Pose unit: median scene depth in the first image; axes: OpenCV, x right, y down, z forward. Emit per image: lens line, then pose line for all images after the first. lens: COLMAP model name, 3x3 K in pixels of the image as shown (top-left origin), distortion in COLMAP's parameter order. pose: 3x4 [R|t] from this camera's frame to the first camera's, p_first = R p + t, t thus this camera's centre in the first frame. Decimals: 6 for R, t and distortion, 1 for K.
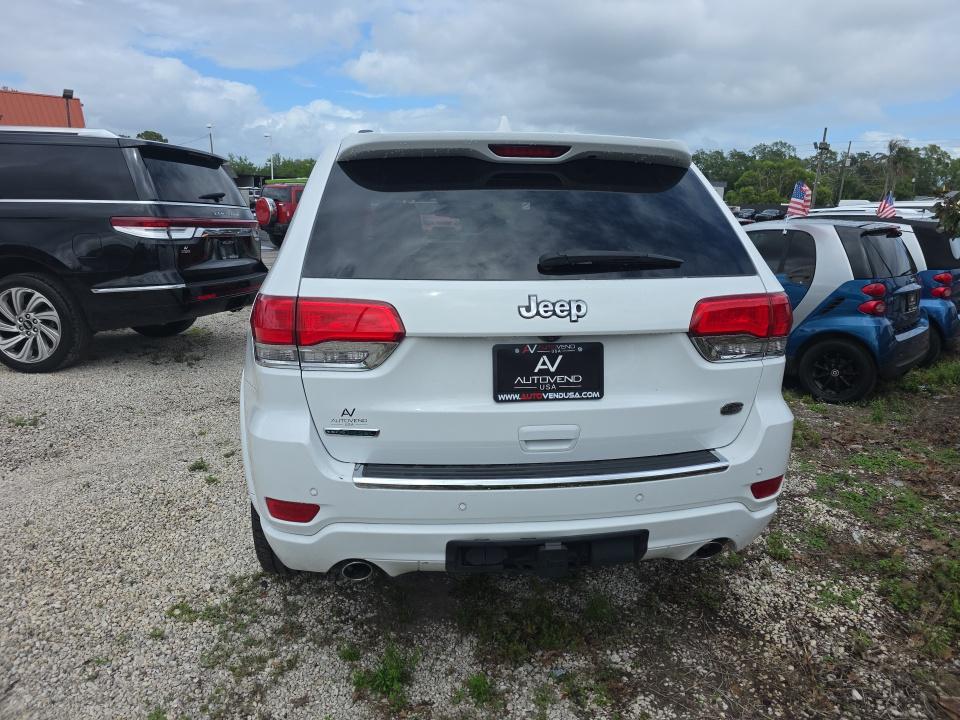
lens RADIAL K [[654.9, 0, 486.3], [0, 654.9, 364.2], [0, 0, 1]] dist [0.036417, -0.036197]
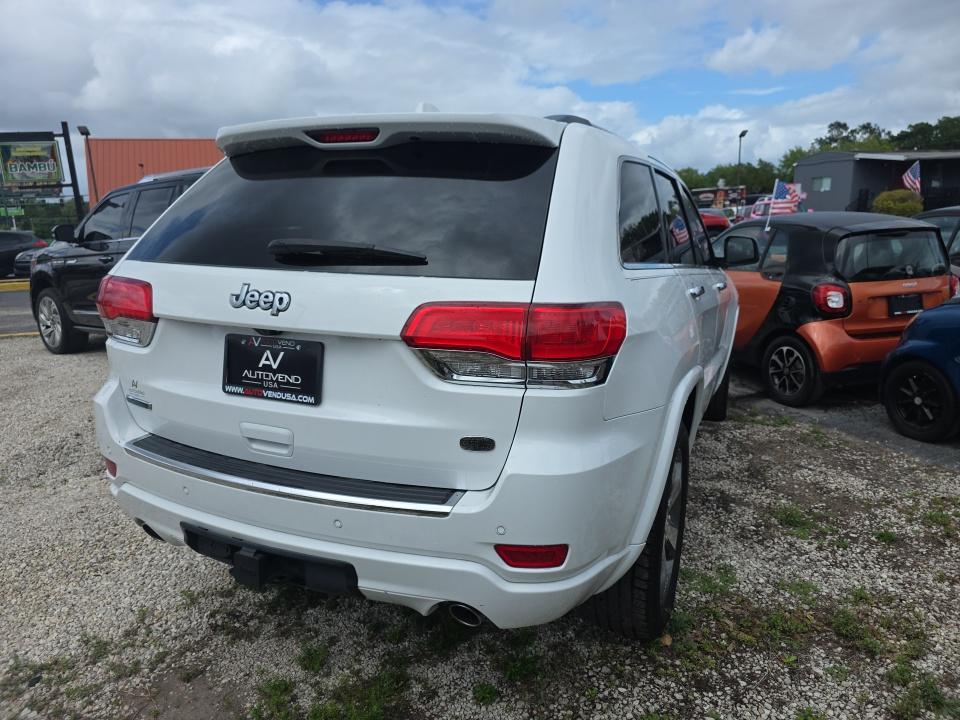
lens RADIAL K [[654.9, 0, 482.4], [0, 654.9, 365.5], [0, 0, 1]] dist [0.036417, -0.036197]
pose [[0.865090, 0.110011, -0.489405, 0.812570], [-0.119870, 0.992726, 0.011263, -0.038885], [0.487084, 0.048922, 0.871984, 0.331336]]
